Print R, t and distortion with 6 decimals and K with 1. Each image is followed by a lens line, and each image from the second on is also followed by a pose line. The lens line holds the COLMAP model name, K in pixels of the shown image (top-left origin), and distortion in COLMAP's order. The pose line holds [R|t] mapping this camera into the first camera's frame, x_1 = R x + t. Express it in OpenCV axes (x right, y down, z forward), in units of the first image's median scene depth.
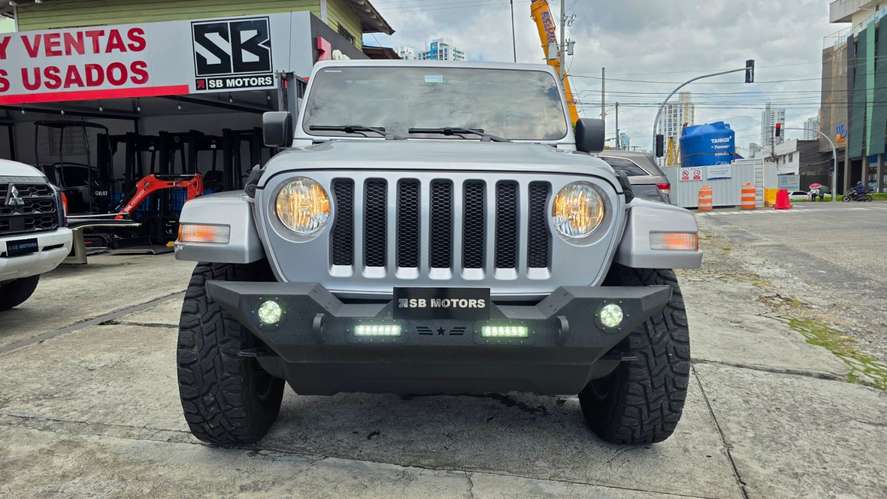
lens RADIAL K [[623.2, 0, 443.5], [0, 623.2, 249.5], [0, 0, 1]] dist [0.001465, -0.001313]
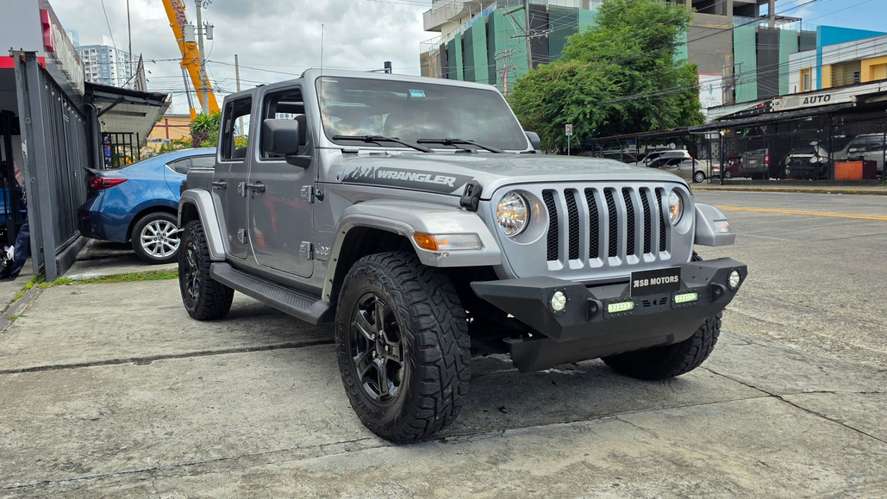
lens RADIAL K [[676.9, 0, 413.8], [0, 676.9, 249.9], [0, 0, 1]] dist [0.019371, 0.000237]
pose [[0.857886, -0.061019, 0.510204, -0.982291], [0.061428, 0.997982, 0.016067, -0.030244], [-0.510155, 0.017557, 0.859903, 0.003663]]
